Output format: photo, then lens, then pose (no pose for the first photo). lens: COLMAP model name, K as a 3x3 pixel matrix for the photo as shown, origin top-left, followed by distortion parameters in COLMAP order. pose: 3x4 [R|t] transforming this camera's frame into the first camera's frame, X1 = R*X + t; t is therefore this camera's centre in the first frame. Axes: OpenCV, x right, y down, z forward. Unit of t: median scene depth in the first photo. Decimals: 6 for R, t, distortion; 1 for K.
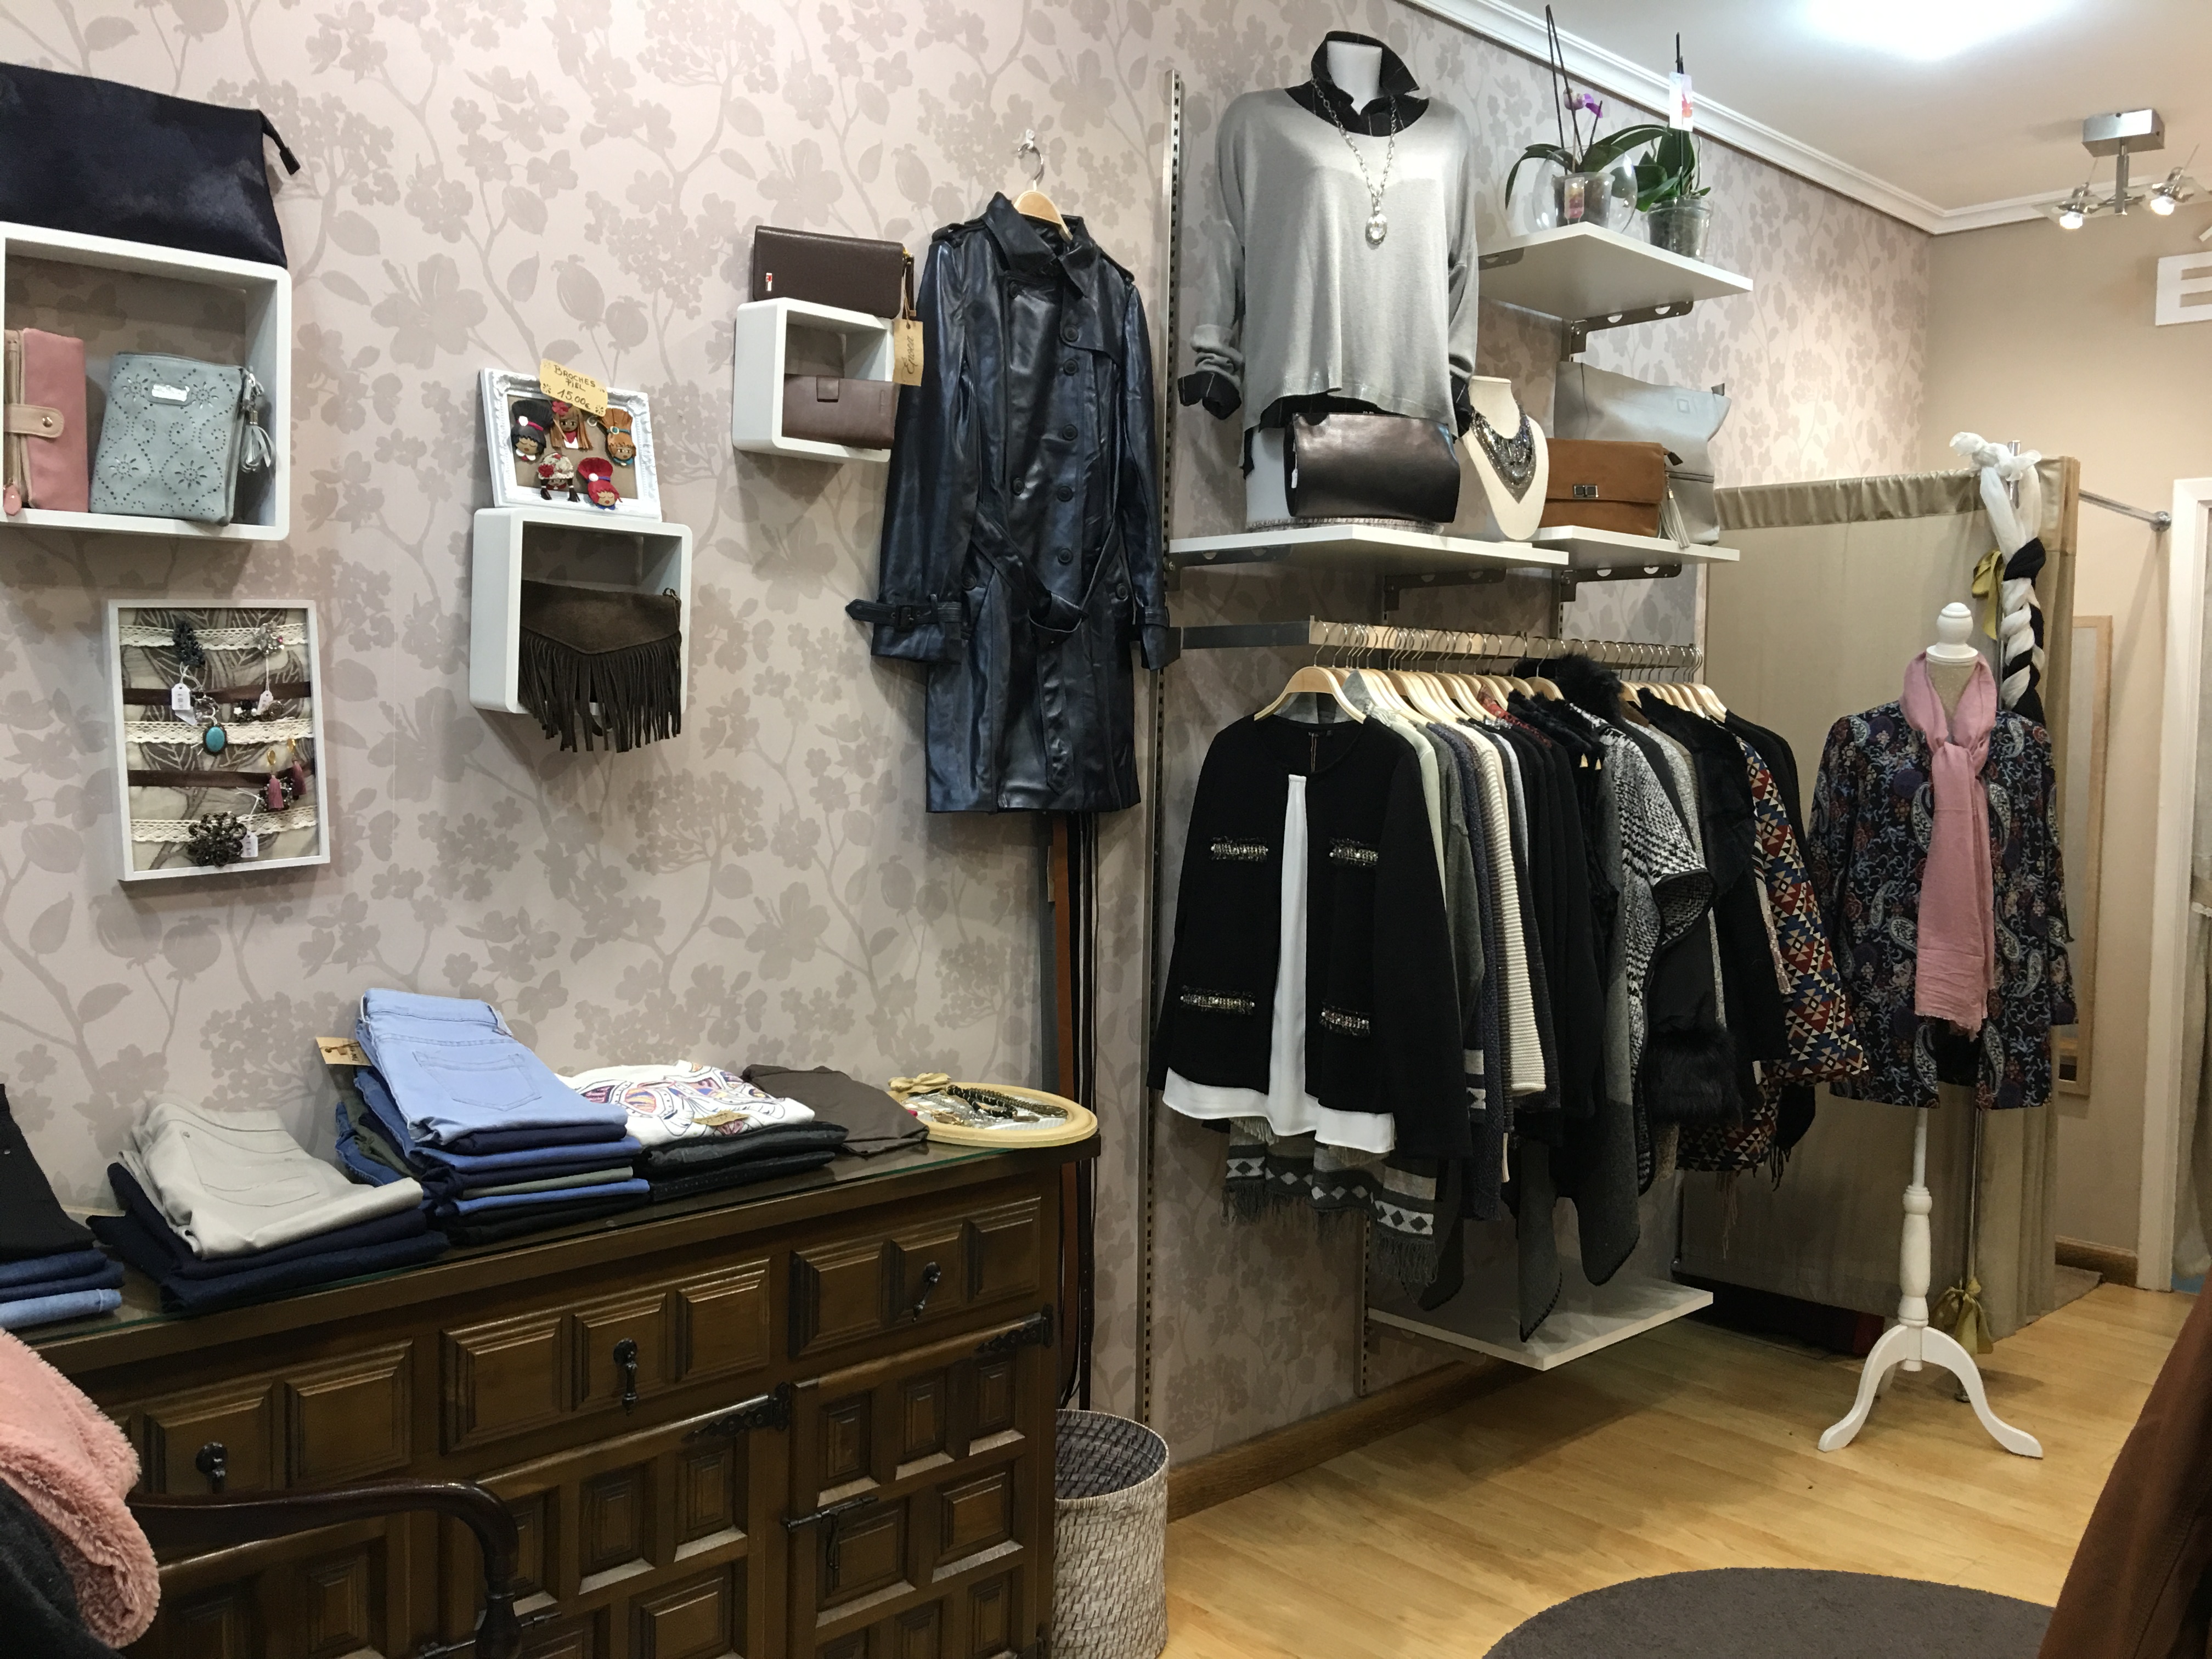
lens RADIAL K [[1859.9, 0, 1098.3], [0, 1859.9, 820.7], [0, 0, 1]] dist [0.077602, -0.133306]
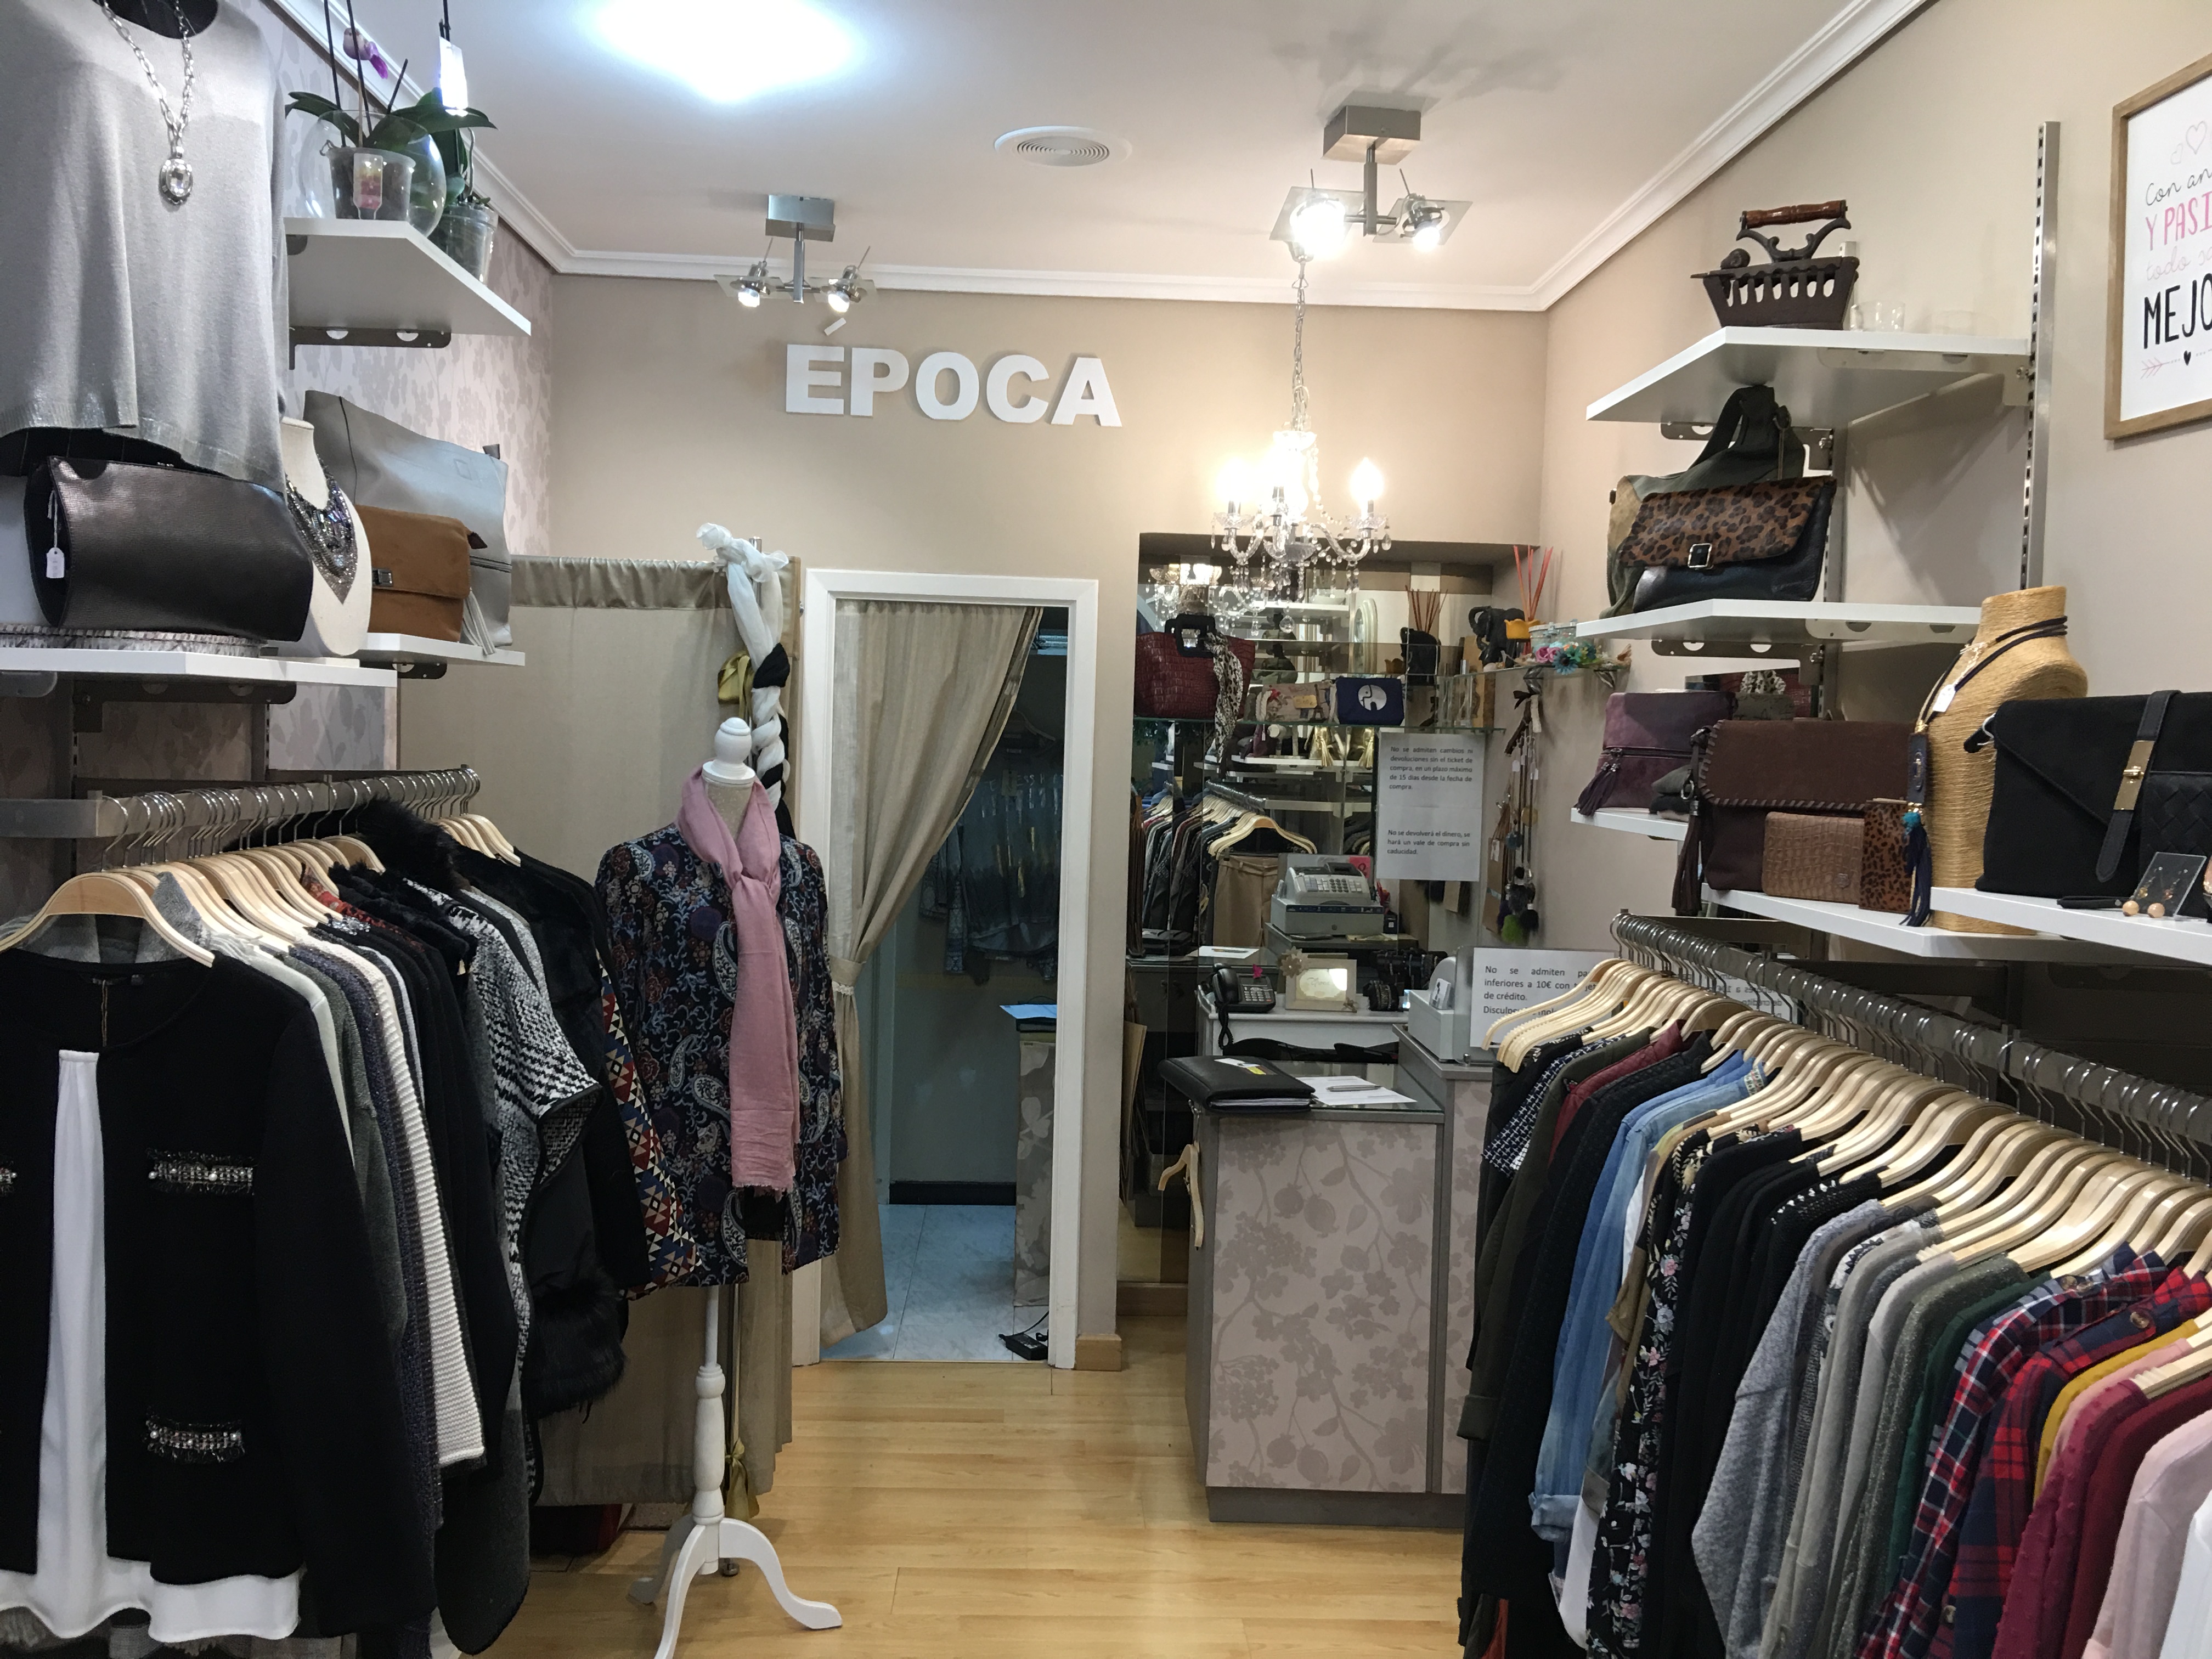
lens RADIAL K [[1859.9, 0, 1098.3], [0, 1859.9, 820.7], [0, 0, 1]] dist [0.077602, -0.133306]
pose [[0.659512, -0.037552, 0.750756, -0.107097], [0.026473, 0.999292, 0.026727, -0.087070], [-0.751228, 0.002248, 0.660039, 0.278857]]
